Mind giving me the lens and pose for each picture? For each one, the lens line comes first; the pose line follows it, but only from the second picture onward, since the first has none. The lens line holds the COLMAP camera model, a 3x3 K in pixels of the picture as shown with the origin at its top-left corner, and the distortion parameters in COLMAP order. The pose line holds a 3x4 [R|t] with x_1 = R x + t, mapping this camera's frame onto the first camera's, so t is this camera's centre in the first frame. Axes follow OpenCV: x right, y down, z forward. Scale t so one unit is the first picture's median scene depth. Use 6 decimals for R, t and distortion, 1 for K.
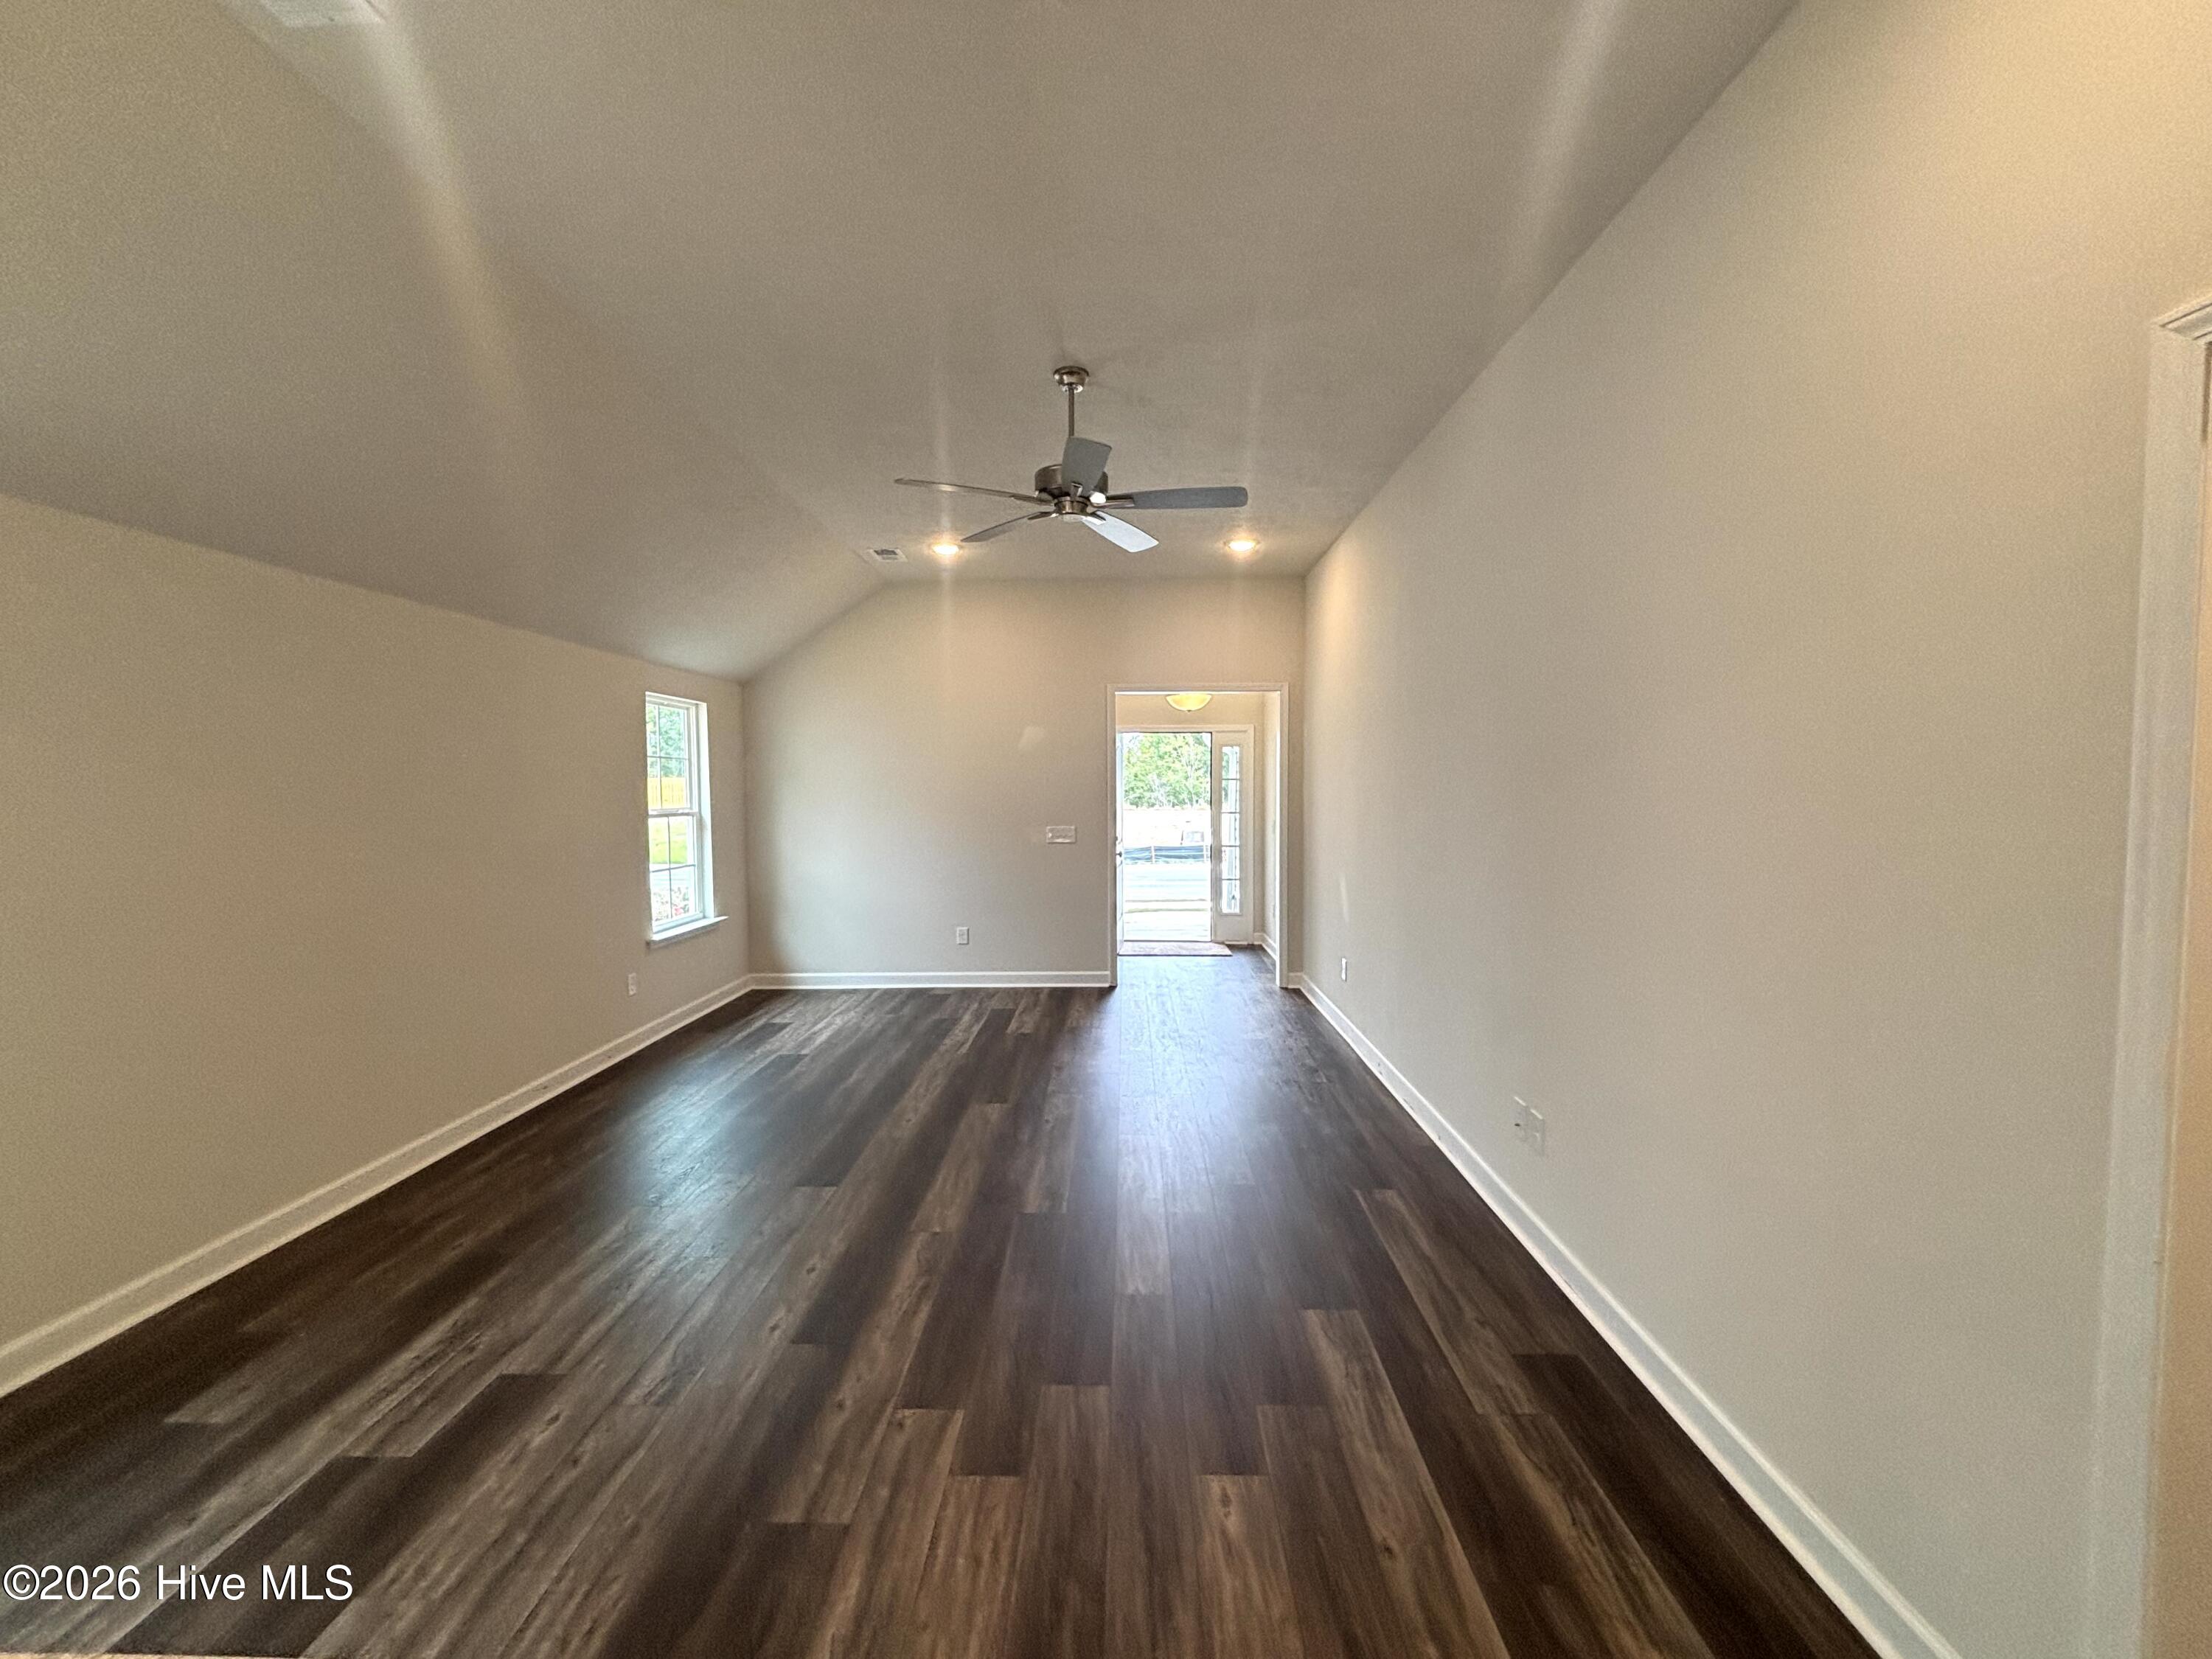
lens RADIAL K [[892.7, 0, 1106.0], [0, 892.7, 829.5], [0, 0, 1]] dist [0.000573, -0.000036]
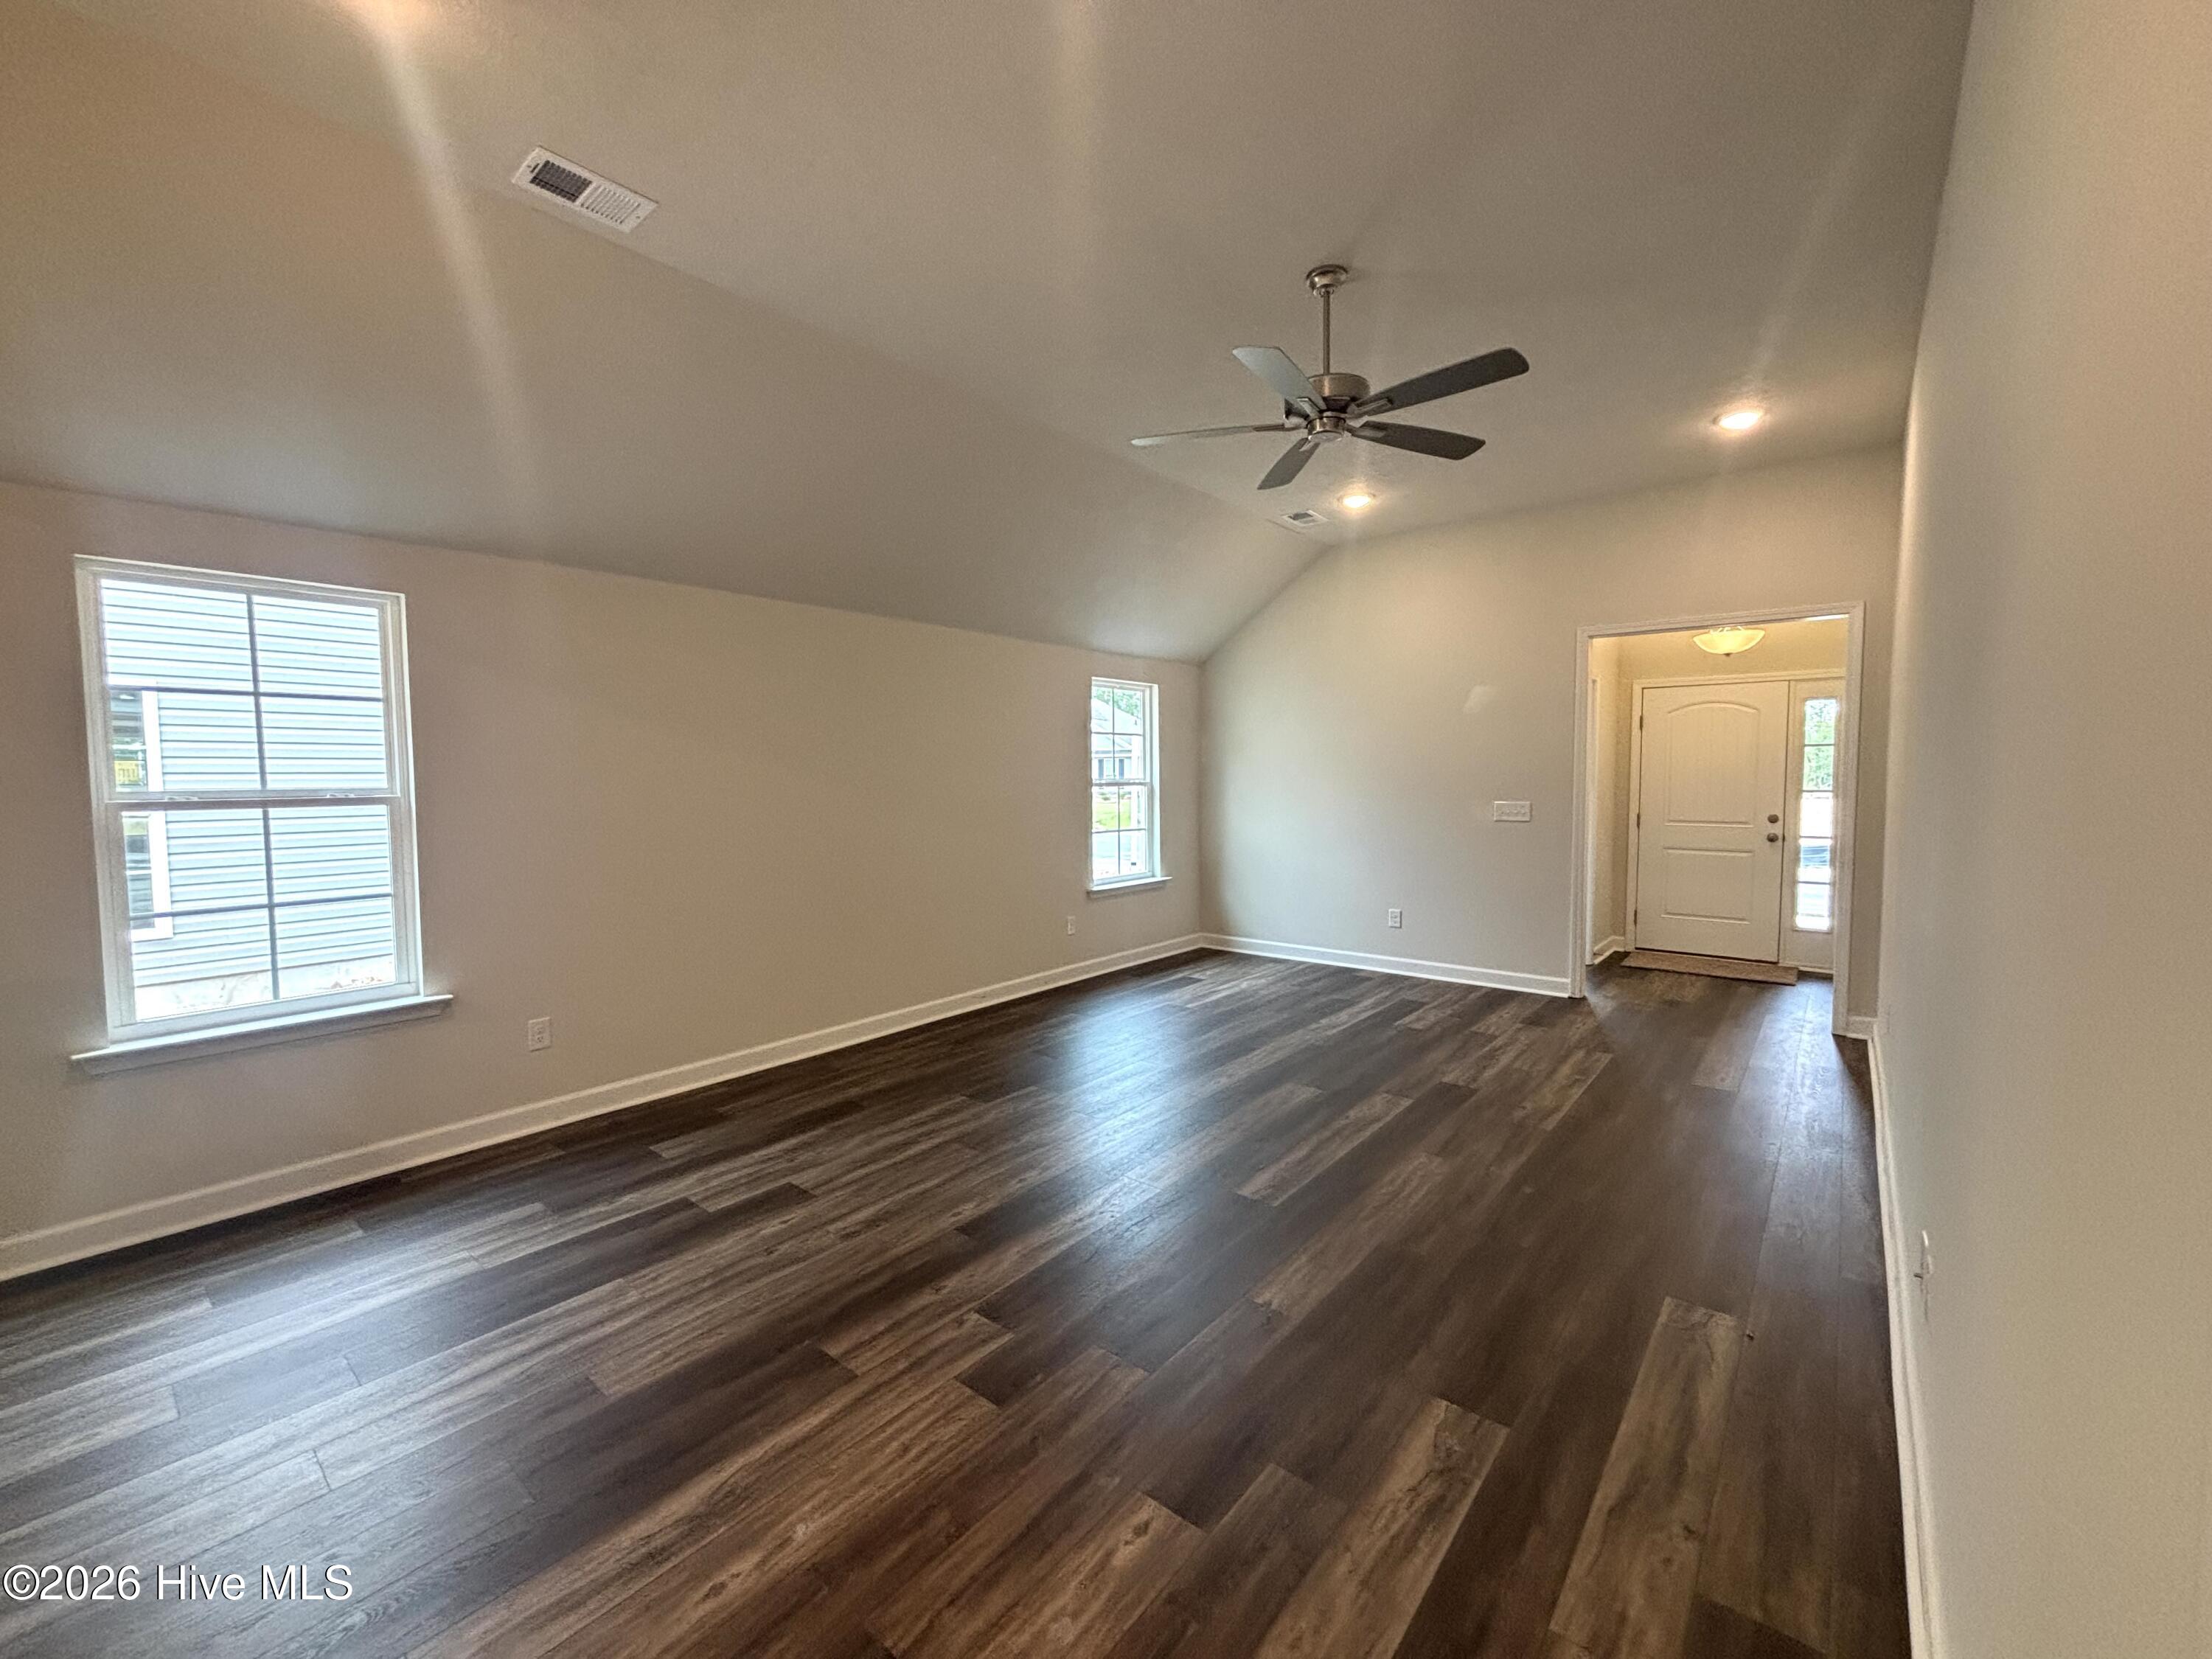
lens RADIAL K [[889.0, 0, 1091.1], [0, 889.0, 836.9], [0, 0, 1]] dist [-0.002430, -0.000232]
pose [[0.785480, 0.043274, -0.617372, 0.432138], [-0.025752, 0.998974, 0.037258, 0.022705], [0.618351, -0.013367, 0.785789, 0.202118]]
